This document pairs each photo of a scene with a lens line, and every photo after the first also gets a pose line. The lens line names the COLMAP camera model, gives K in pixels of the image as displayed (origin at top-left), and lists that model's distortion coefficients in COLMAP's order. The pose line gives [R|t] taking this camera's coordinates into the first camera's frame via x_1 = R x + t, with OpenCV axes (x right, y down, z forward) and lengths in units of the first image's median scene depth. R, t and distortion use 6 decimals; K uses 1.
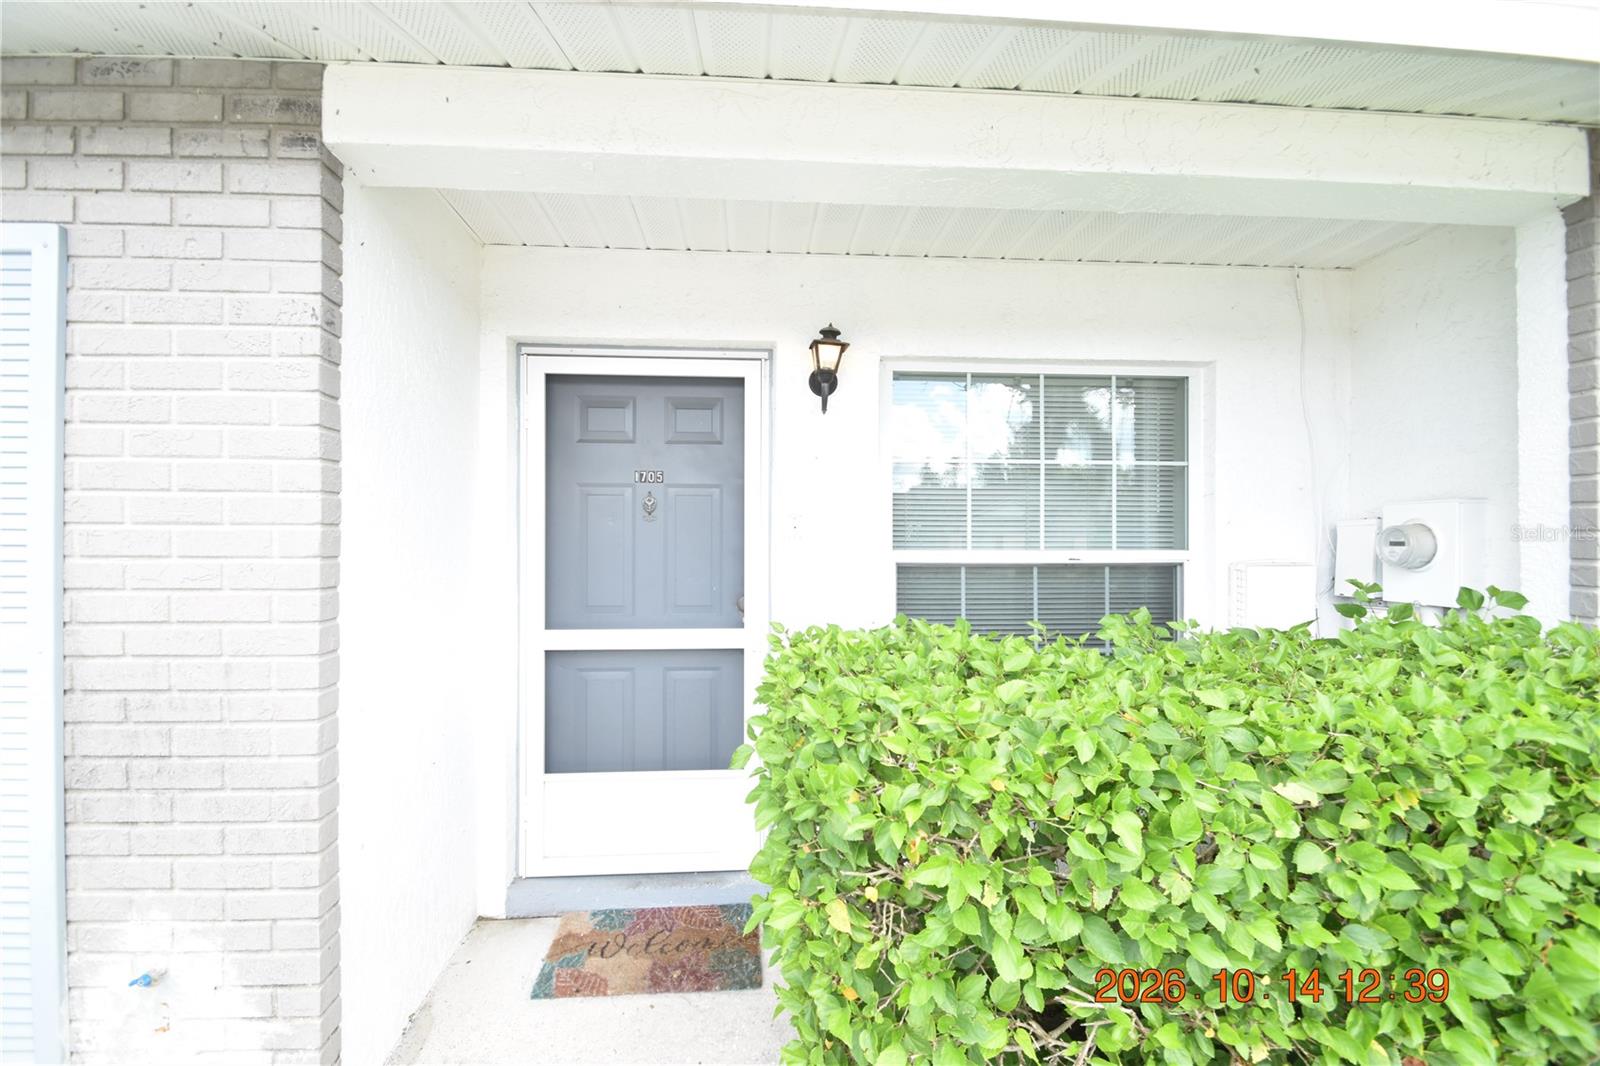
lens RADIAL K [[701.3, 0, 791.3], [0, 701.3, 541.8], [0, 0, 1]] dist [0.014197, -0.016208]
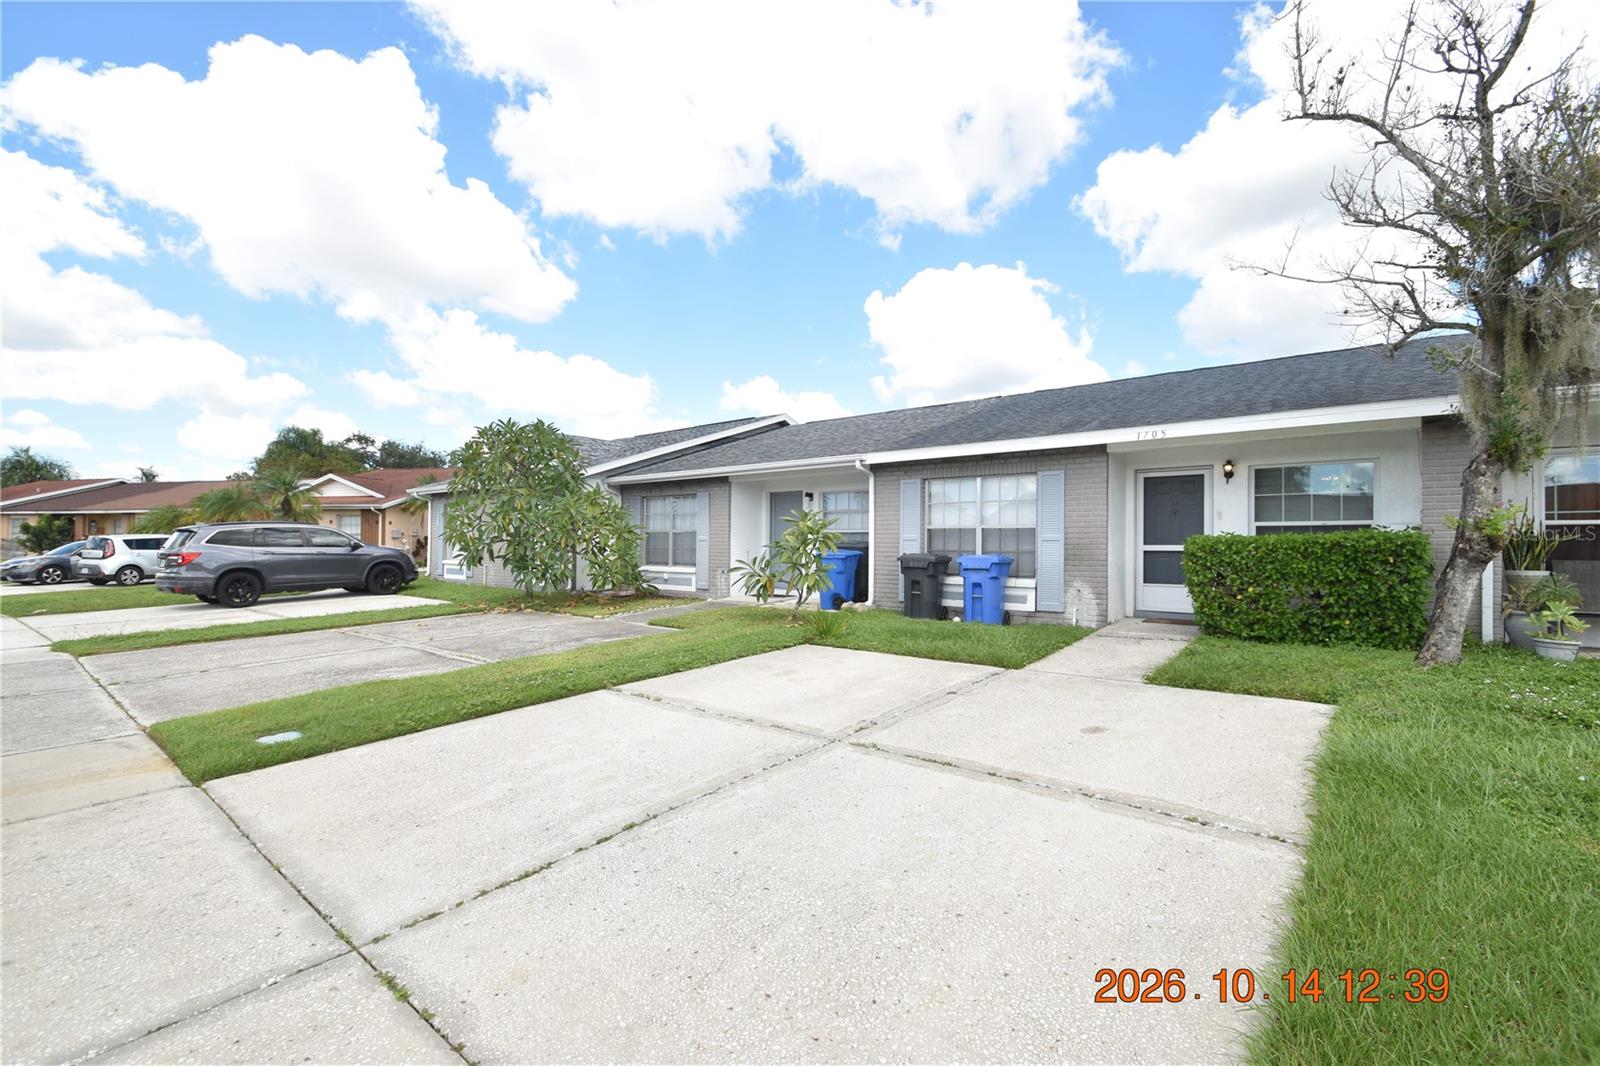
lens RADIAL K [[701.3, 0, 791.3], [0, 701.3, 541.8], [0, 0, 1]] dist [0.014197, -0.016208]
pose [[0.726070, -0.002213, -0.687617, 0.894685], [-0.005527, 0.999944, -0.009054, 0.156496], [0.687598, 0.010374, 0.726017, -3.125318]]
